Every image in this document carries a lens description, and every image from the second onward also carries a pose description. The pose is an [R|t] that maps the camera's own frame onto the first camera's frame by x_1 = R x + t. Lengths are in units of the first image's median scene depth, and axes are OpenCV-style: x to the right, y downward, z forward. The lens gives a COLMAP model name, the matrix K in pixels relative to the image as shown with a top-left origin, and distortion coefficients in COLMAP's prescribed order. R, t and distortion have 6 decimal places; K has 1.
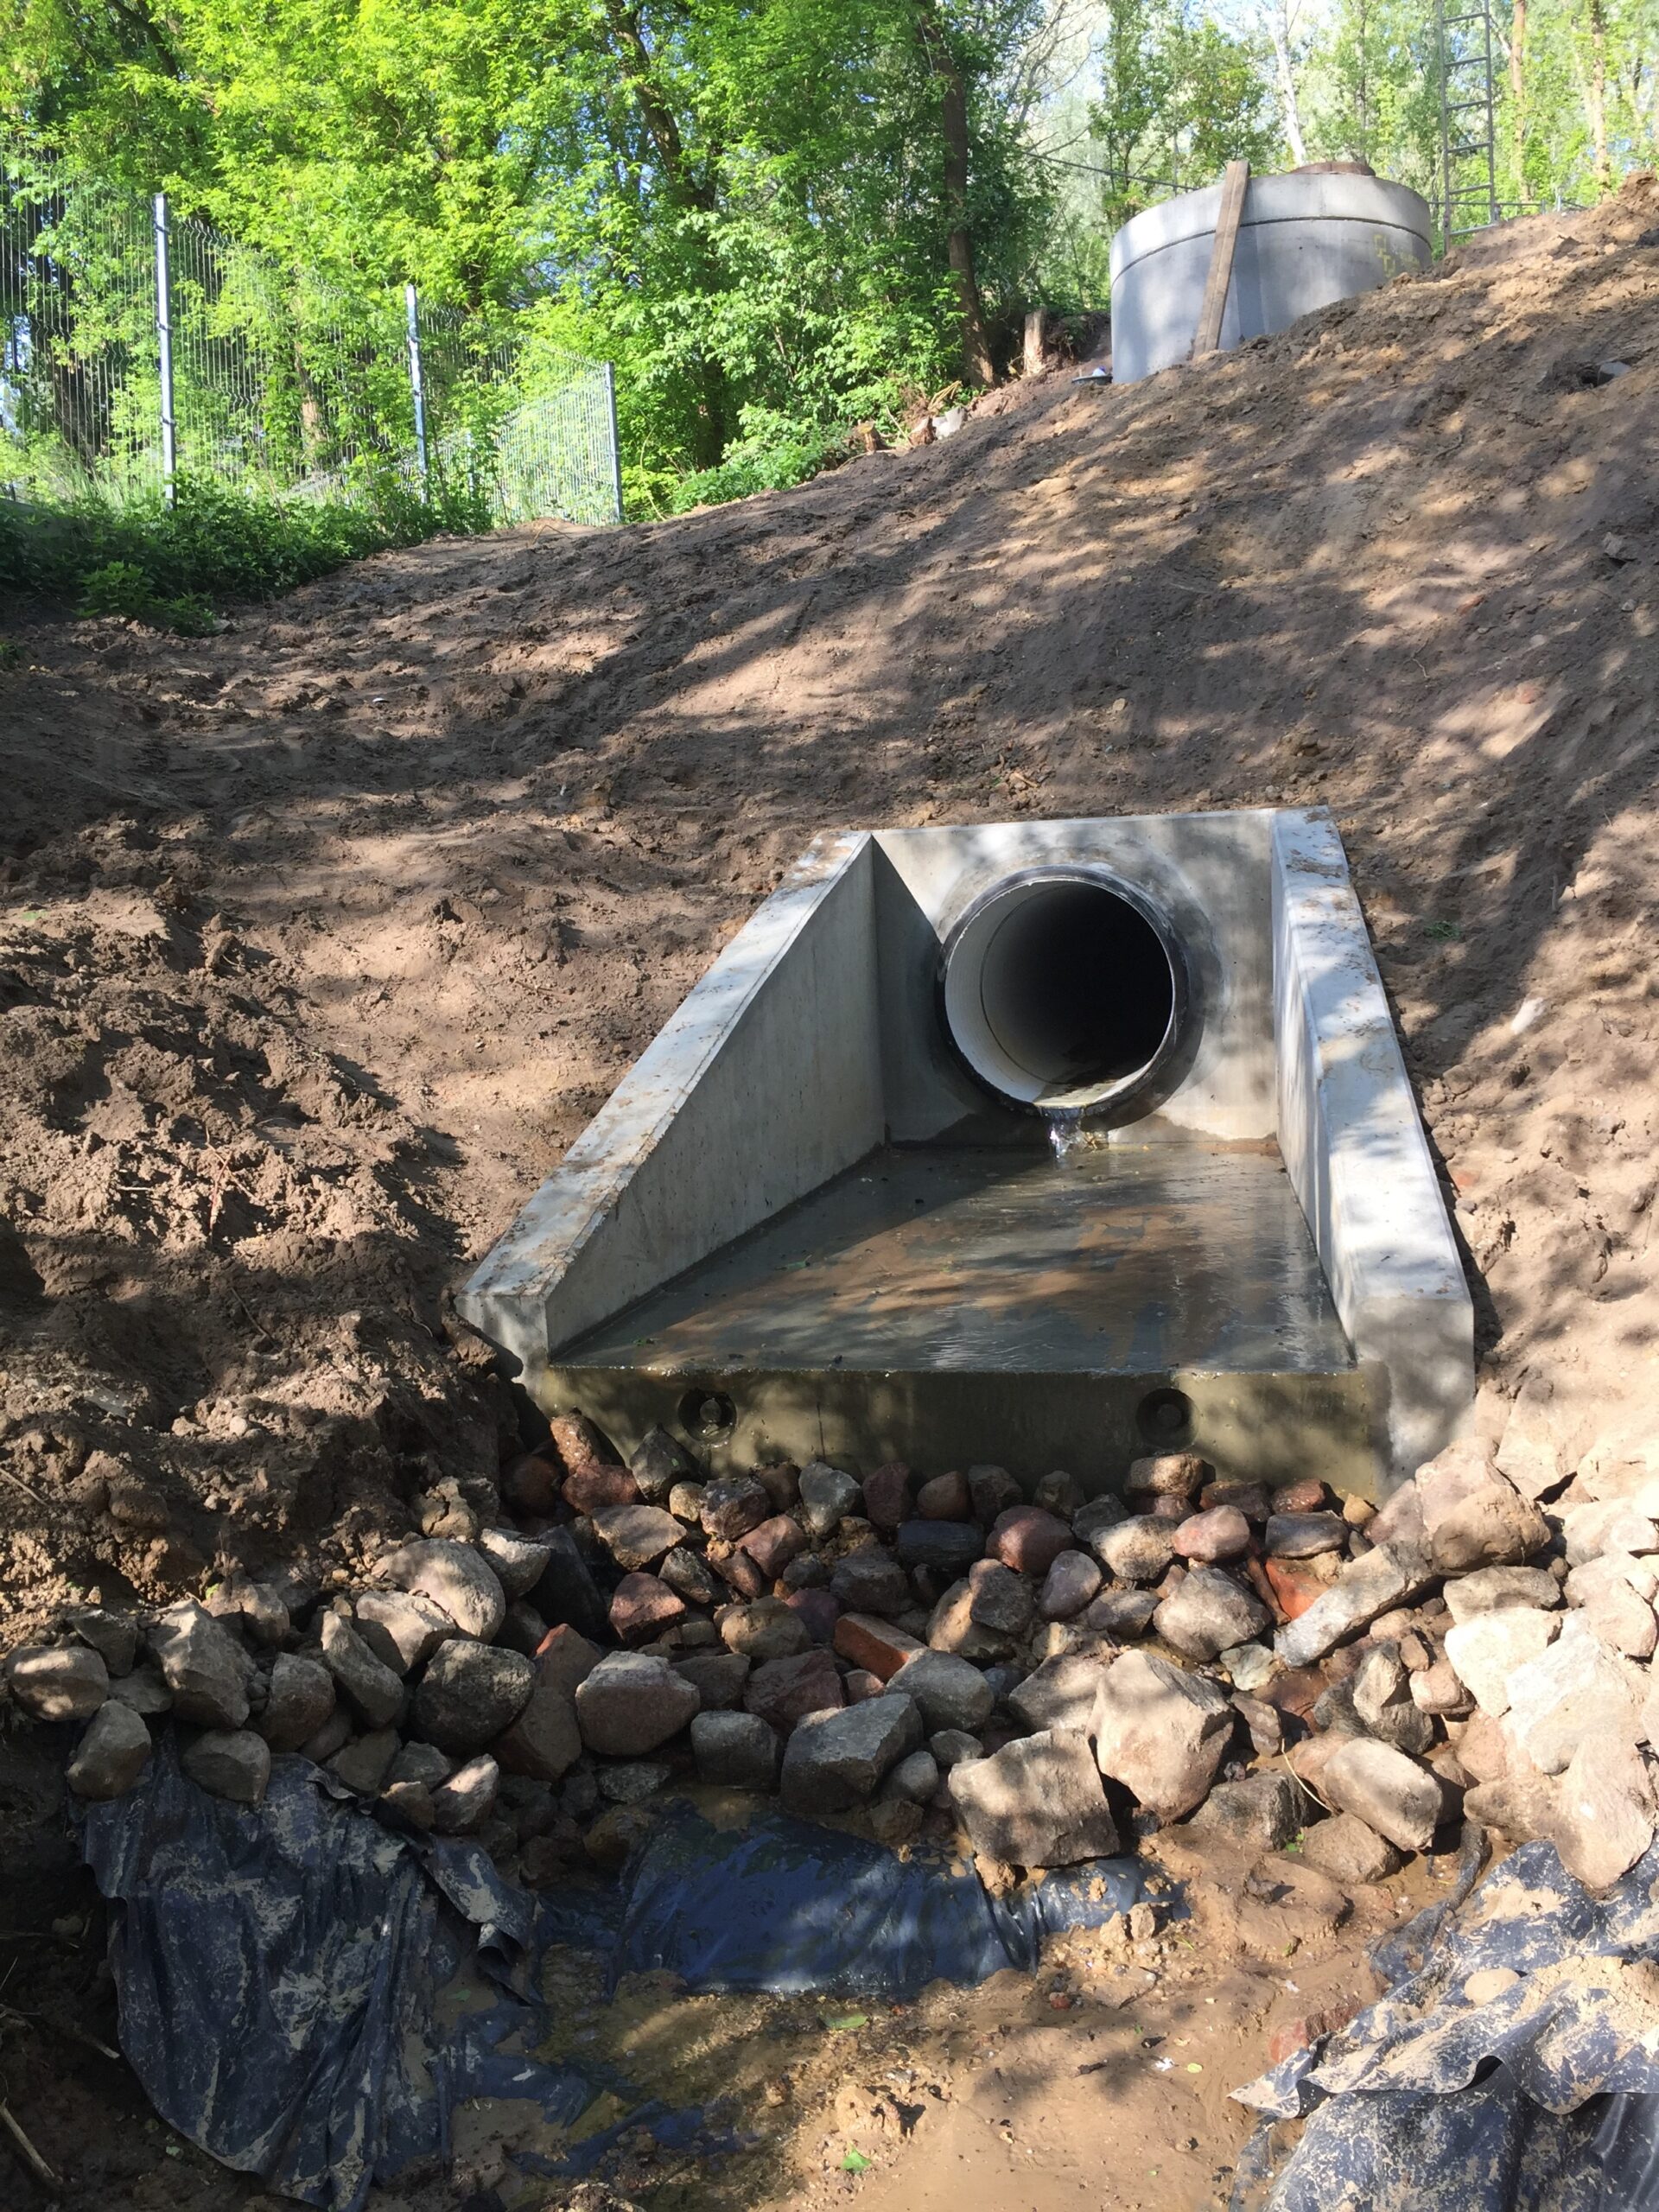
lens RADIAL K [[1914.3, 0, 850.5], [0, 1914.3, 1085.1], [0, 0, 1]] dist [0.103473, -0.124479]
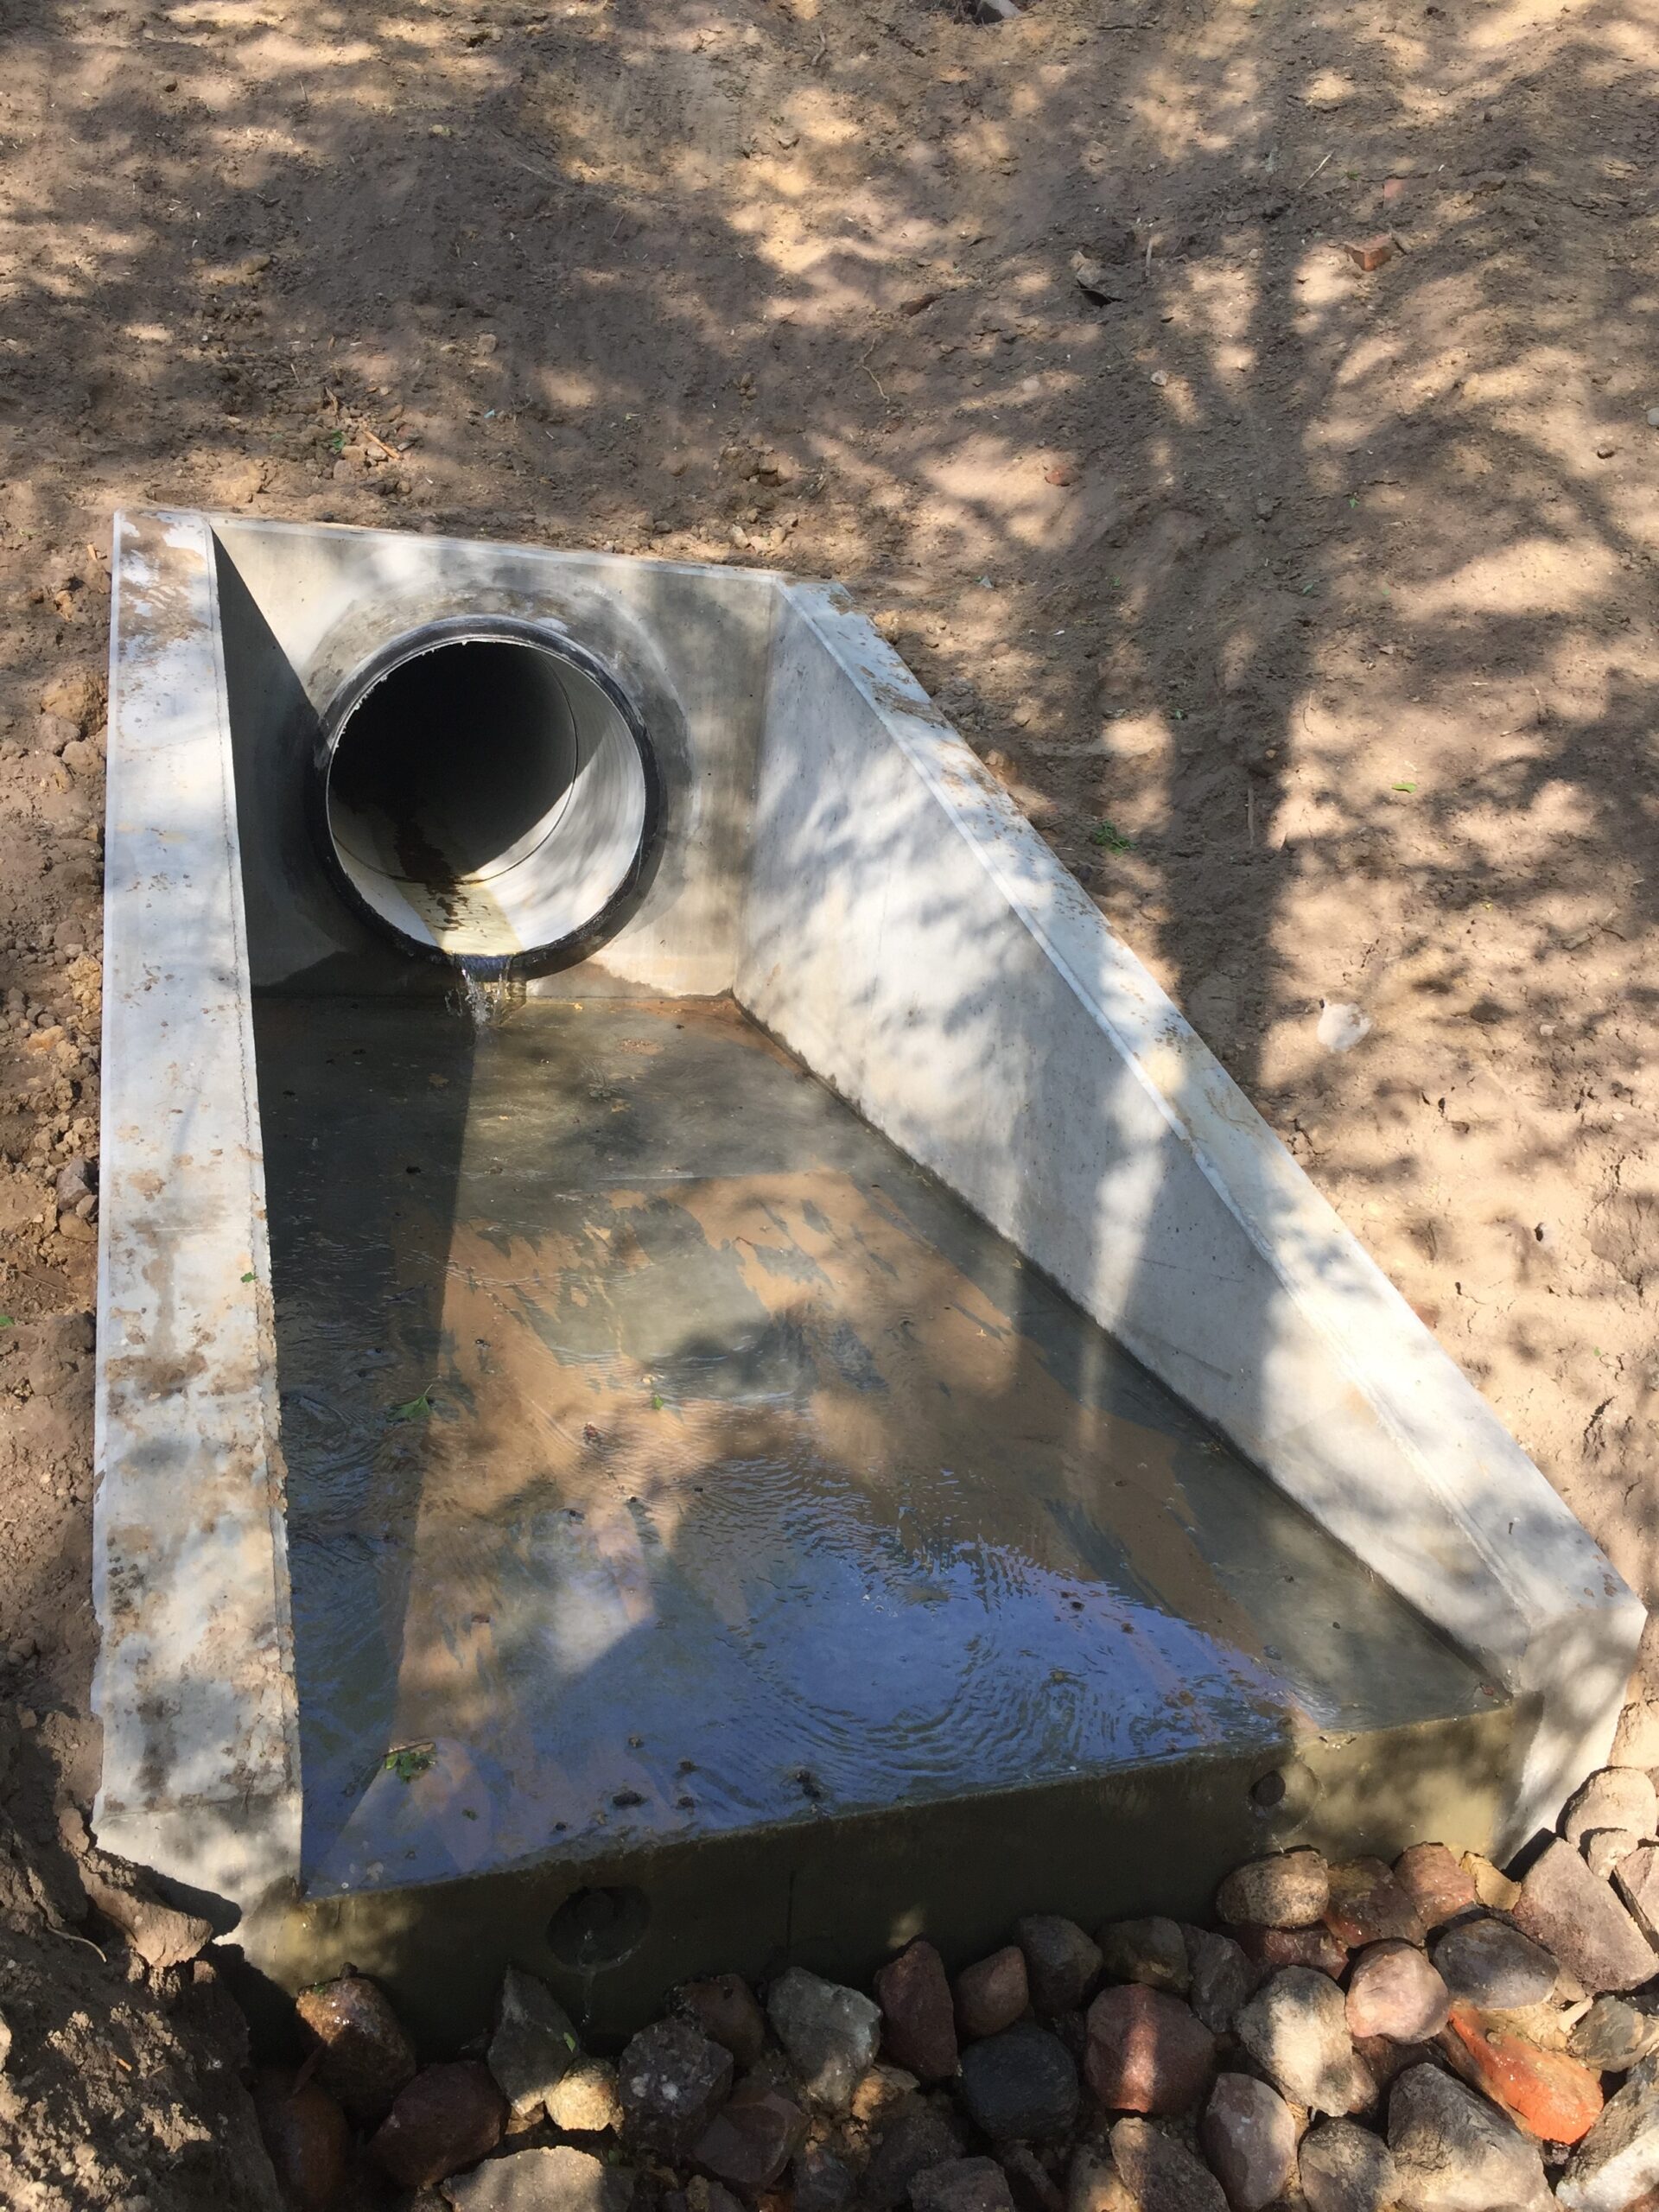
lens RADIAL K [[1914.3, 0, 813.6], [0, 1914.3, 1058.5], [0, 0, 1]] dist [0.103473, -0.124479]
pose [[0.827775, -0.029276, 0.560296, -0.201596], [-0.106747, 0.972178, 0.208504, -0.119813], [-0.550812, -0.232405, 0.801619, 0.347449]]
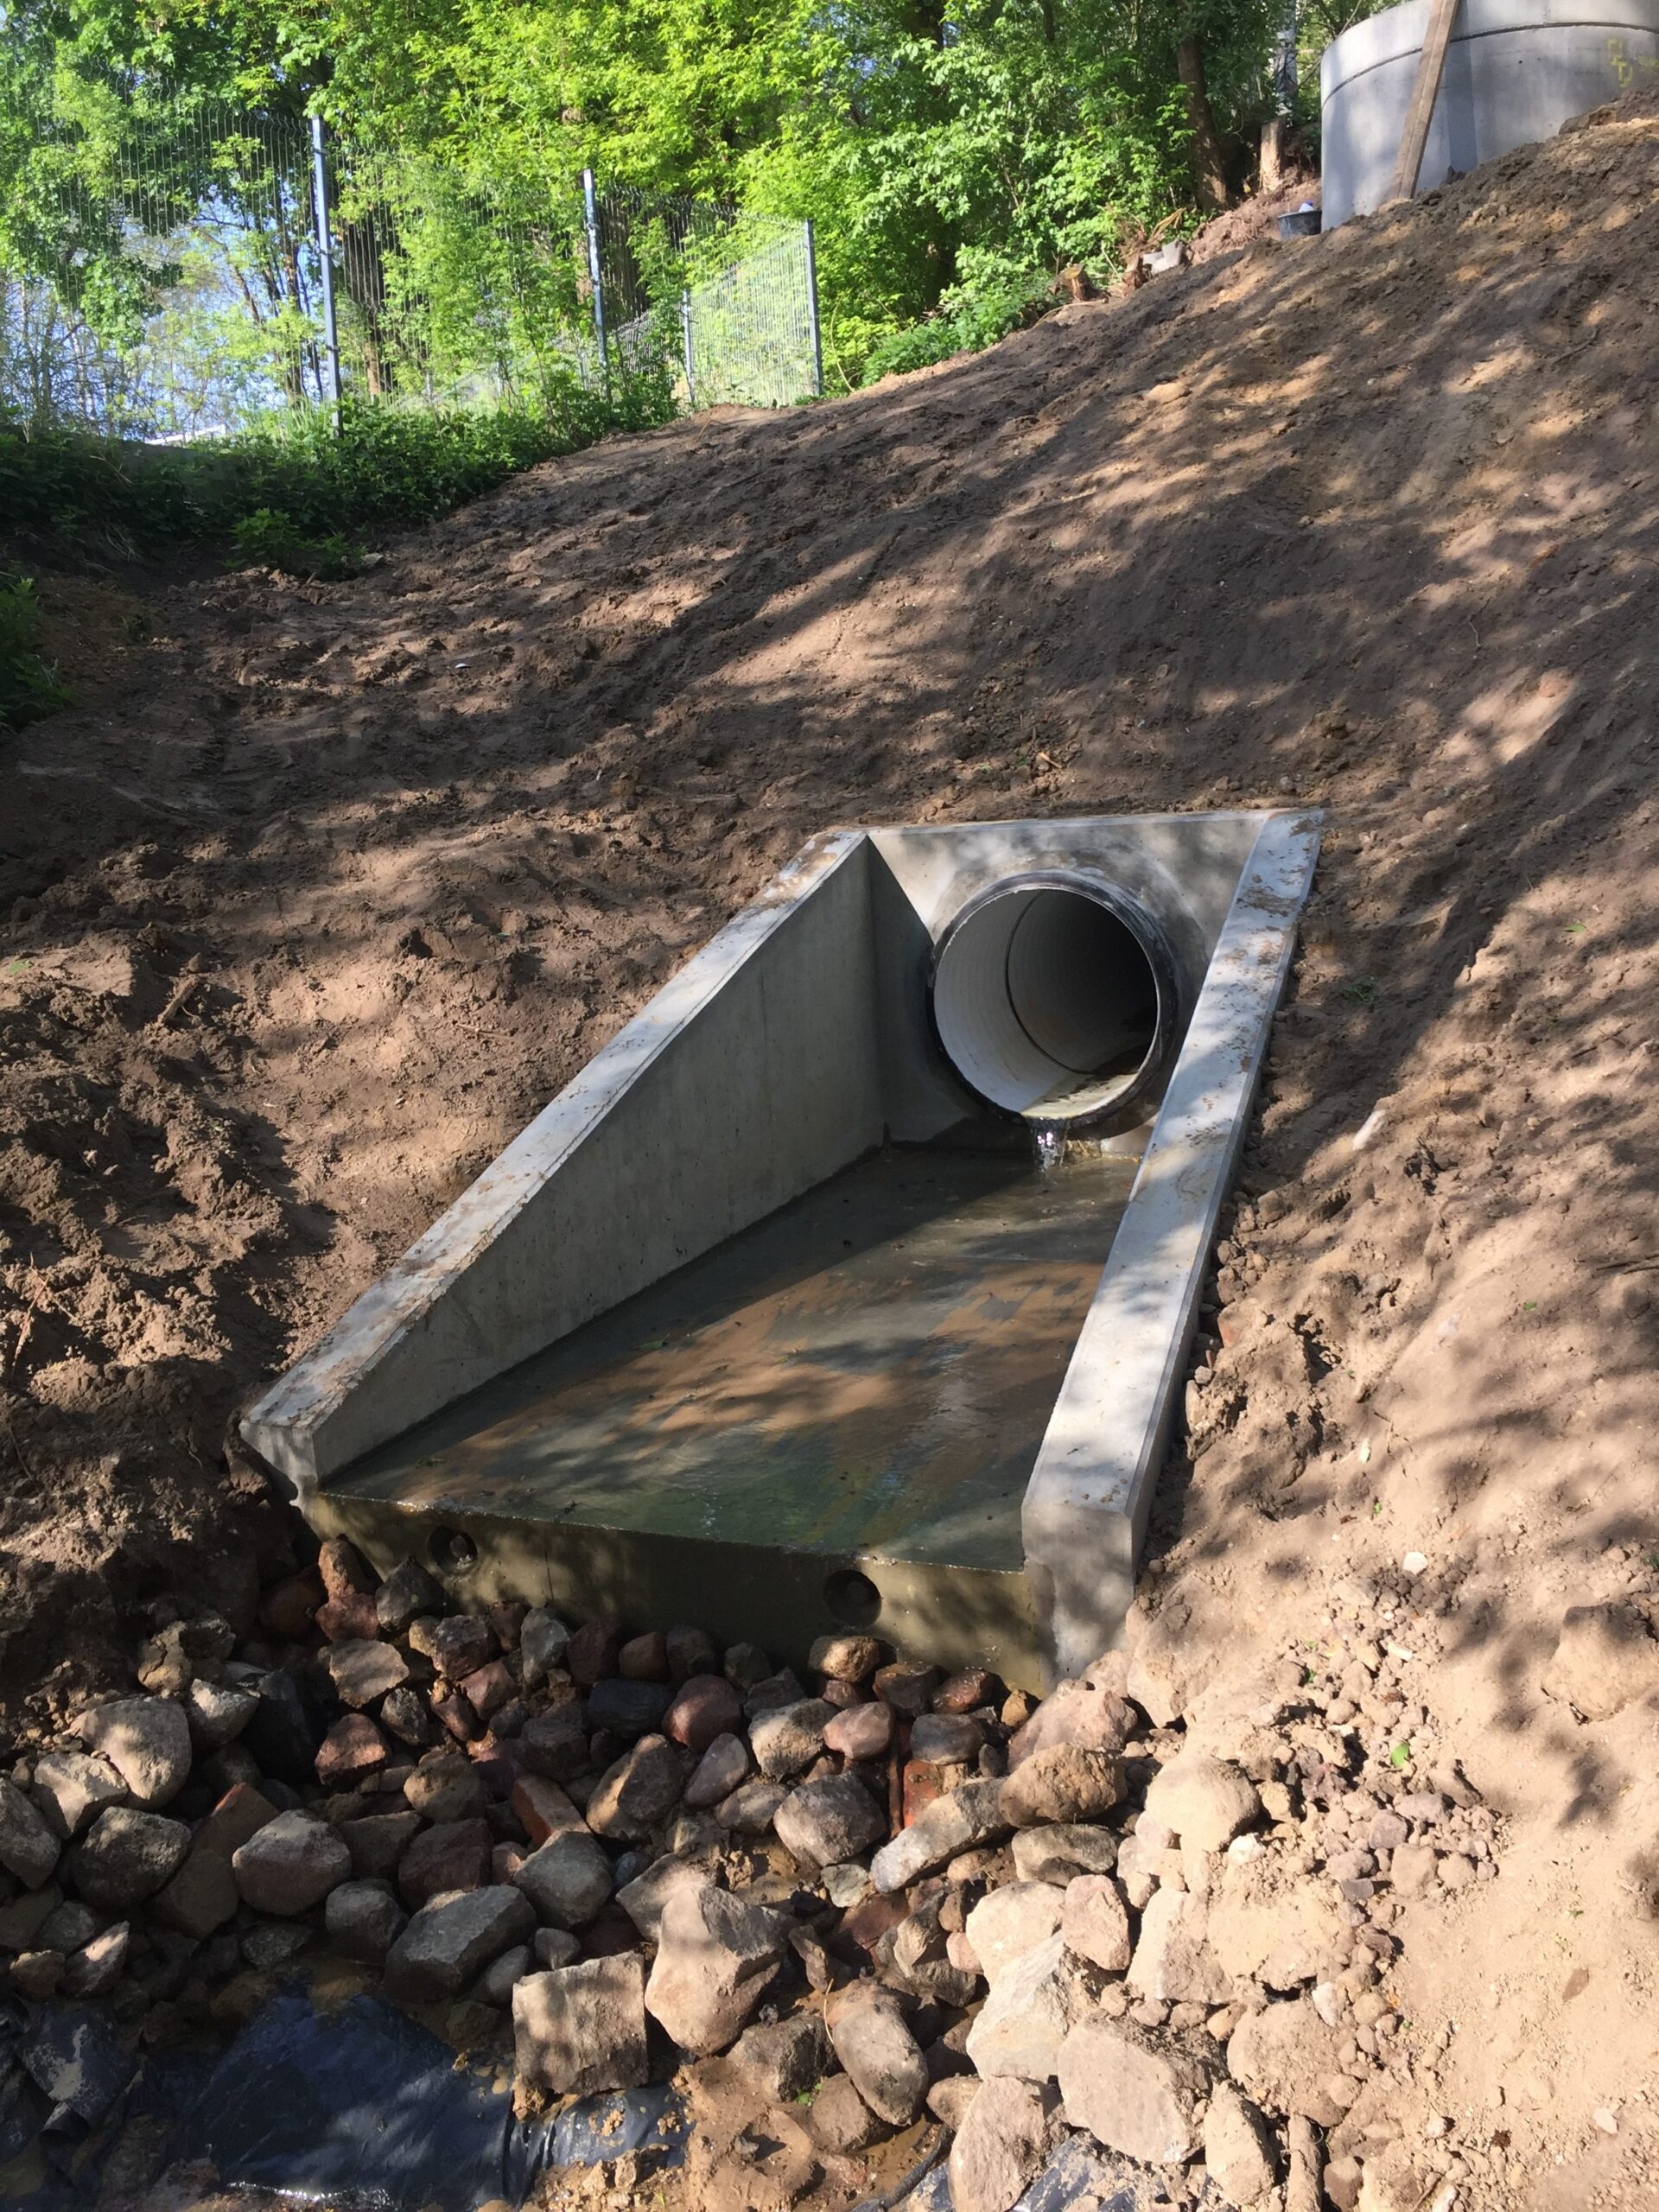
lens RADIAL K [[1914.3, 0, 866.0], [0, 1914.3, 1072.0], [0, 0, 1]] dist [0.103473, -0.124479]
pose [[0.982797, 0.015491, -0.184041, 0.205578], [0.004433, 0.994211, 0.107356, -0.122547], [0.184639, -0.106325, 0.977038, 0.022516]]
